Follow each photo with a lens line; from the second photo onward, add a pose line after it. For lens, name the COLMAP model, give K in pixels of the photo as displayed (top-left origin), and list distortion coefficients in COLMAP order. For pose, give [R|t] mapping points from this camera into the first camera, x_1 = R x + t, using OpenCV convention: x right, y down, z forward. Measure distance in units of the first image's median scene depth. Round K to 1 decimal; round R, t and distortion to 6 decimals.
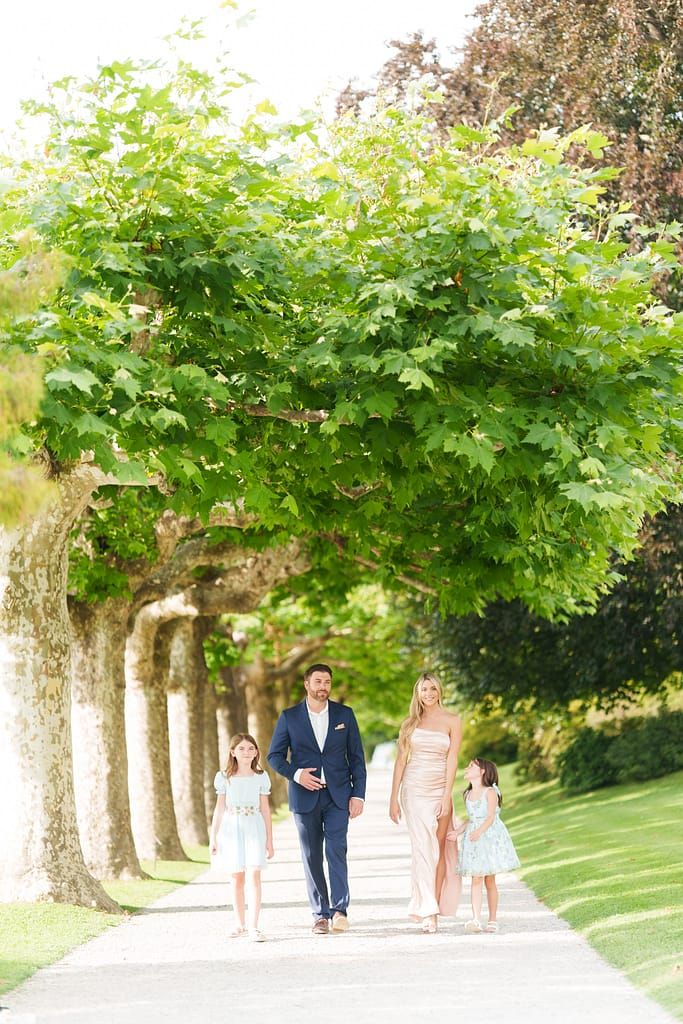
lens RADIAL K [[2519.1, 0, 341.5], [0, 2519.1, 512.0], [0, 0, 1]] dist [0.020905, 0.405032]
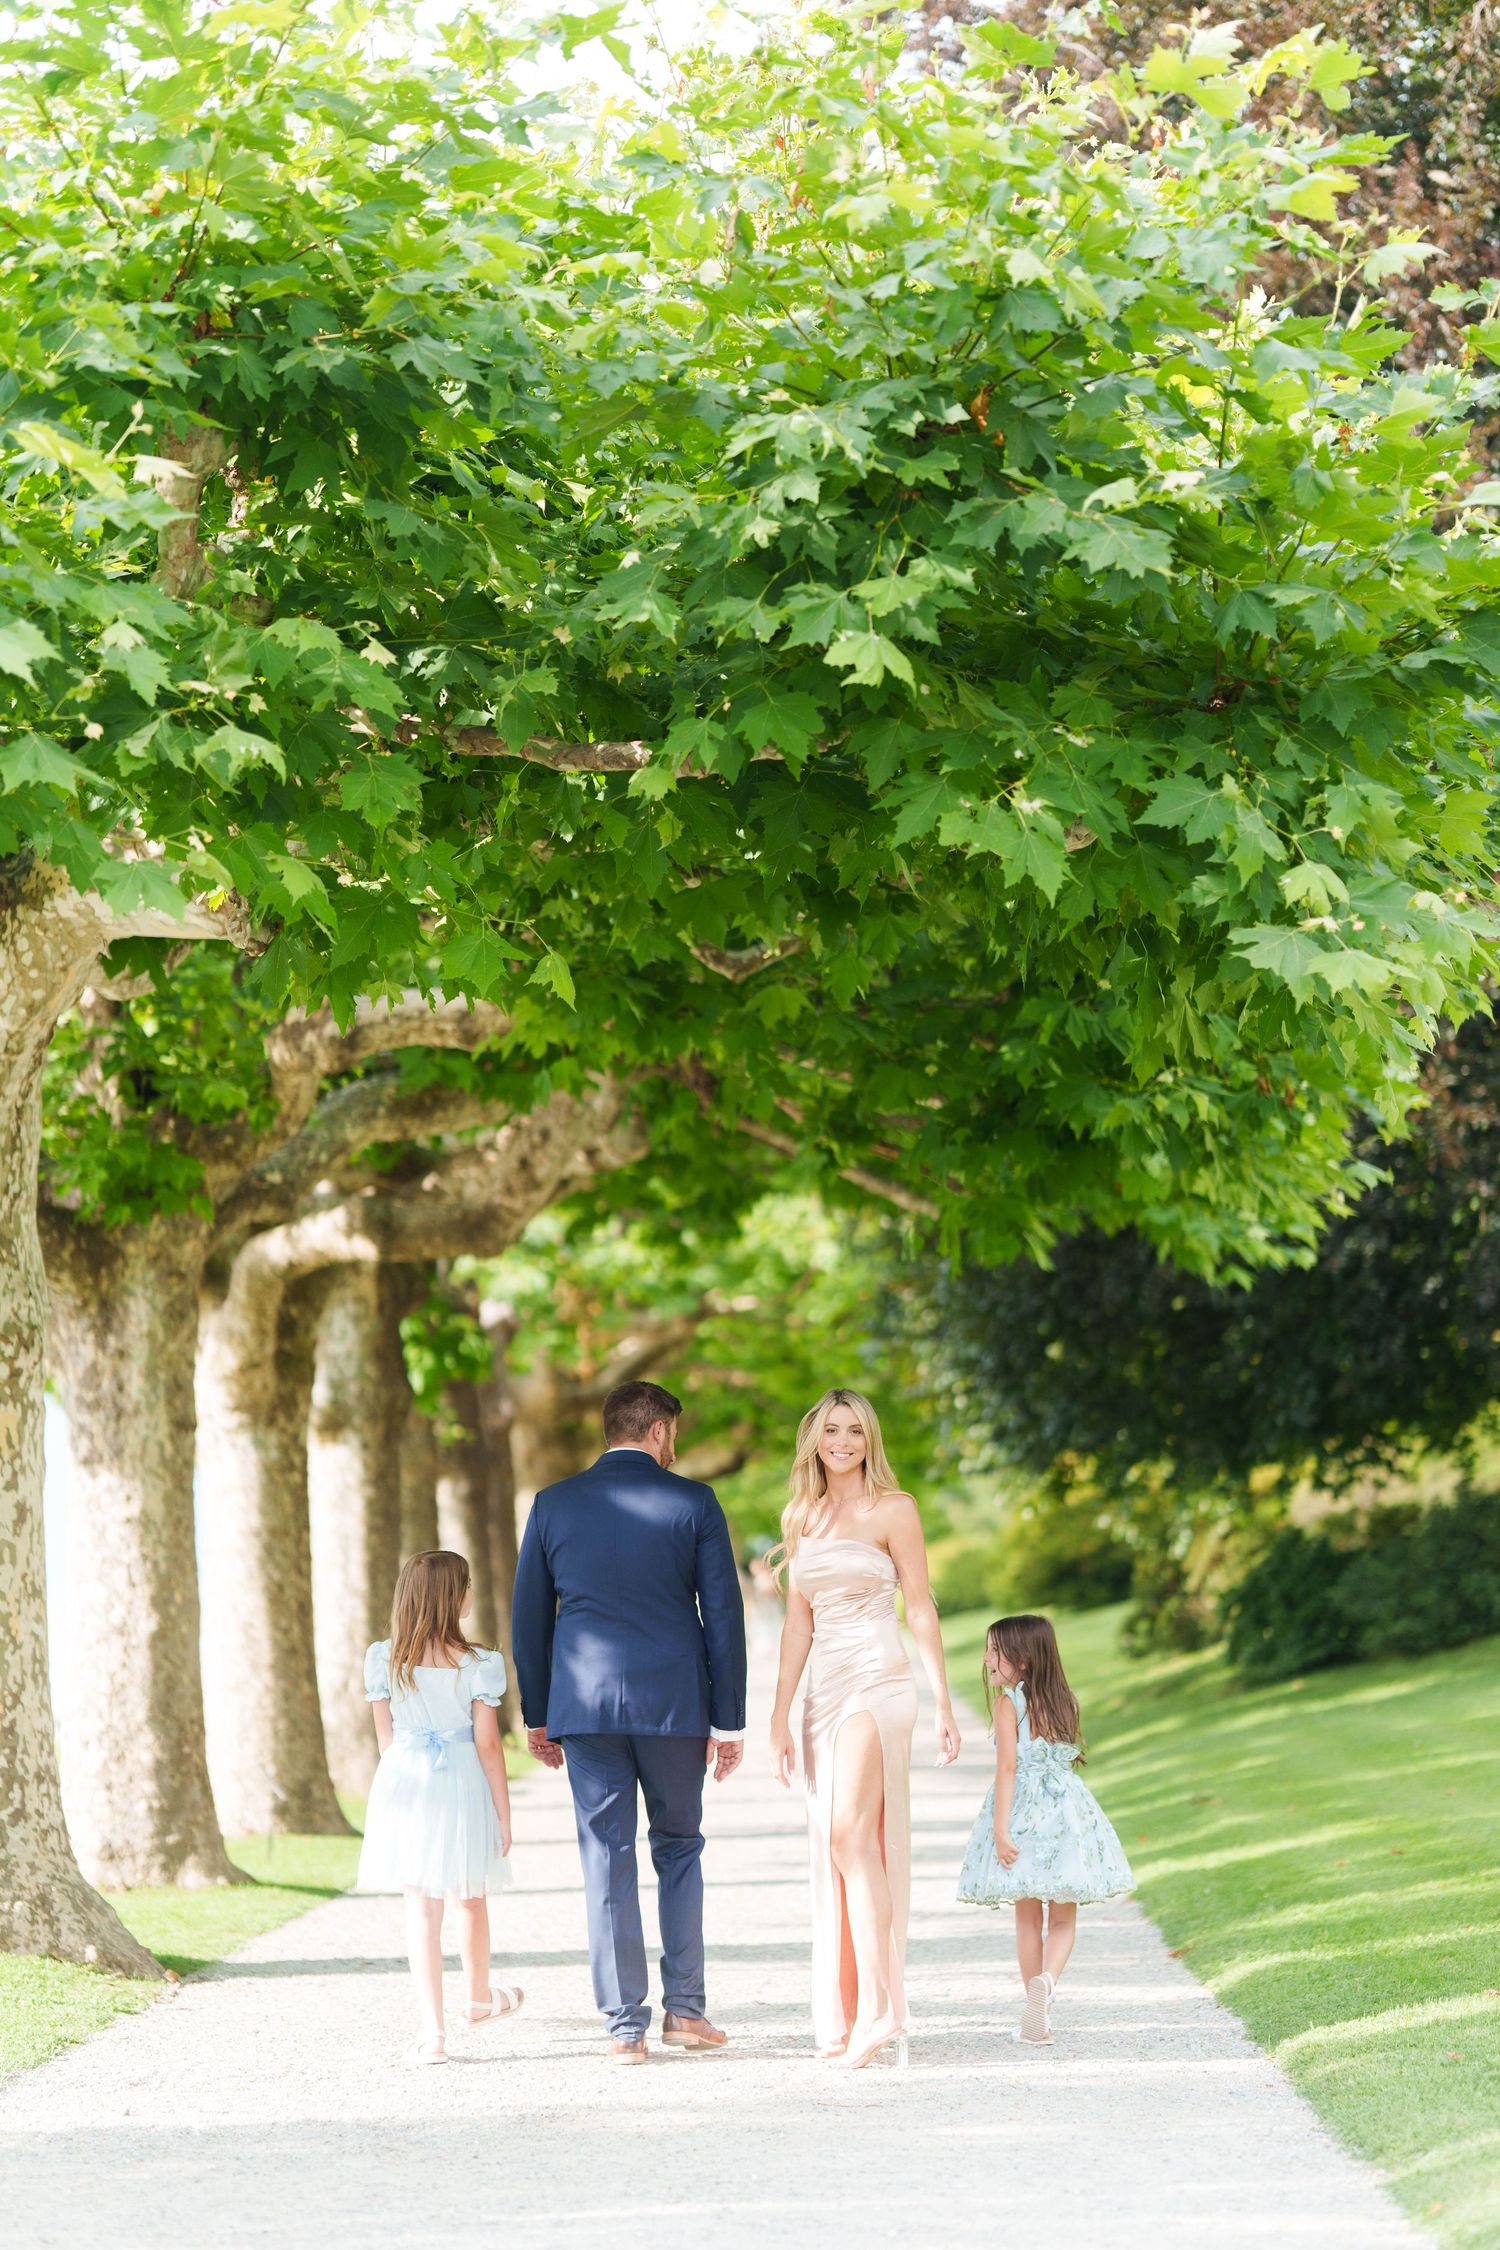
lens RADIAL K [[5540.5, 0, 750.0], [0, 5540.5, 1125.0], [0, 0, 1]] dist [0.017461, 0.438192]
pose [[0.999955, 0.009434, -0.000790, 0.008353], [-0.009422, 0.999847, 0.014717, 0.005221], [0.000928, -0.014709, 0.999891, 0.089567]]
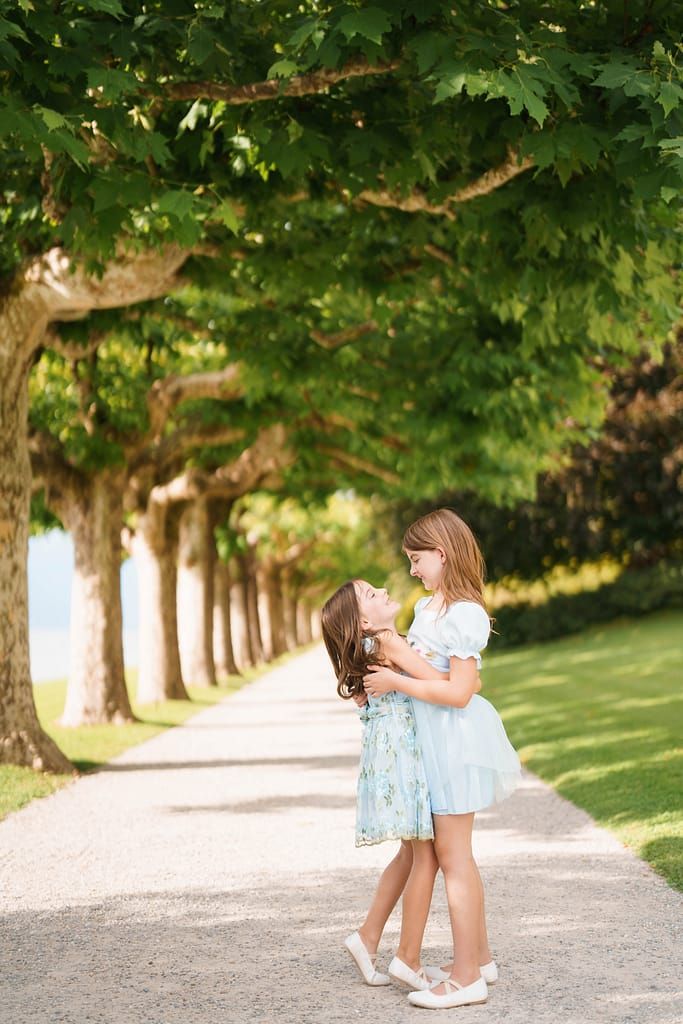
lens RADIAL K [[1409.2, 0, 340.1], [0, 1409.2, 536.1], [0, 0, 1]] dist [0.024490, 0.080906]
pose [[0.999856, 0.015137, 0.007650, 0.006160], [-0.015374, 0.999371, 0.031972, 0.050532], [-0.007162, -0.032085, 0.999459, 0.453211]]
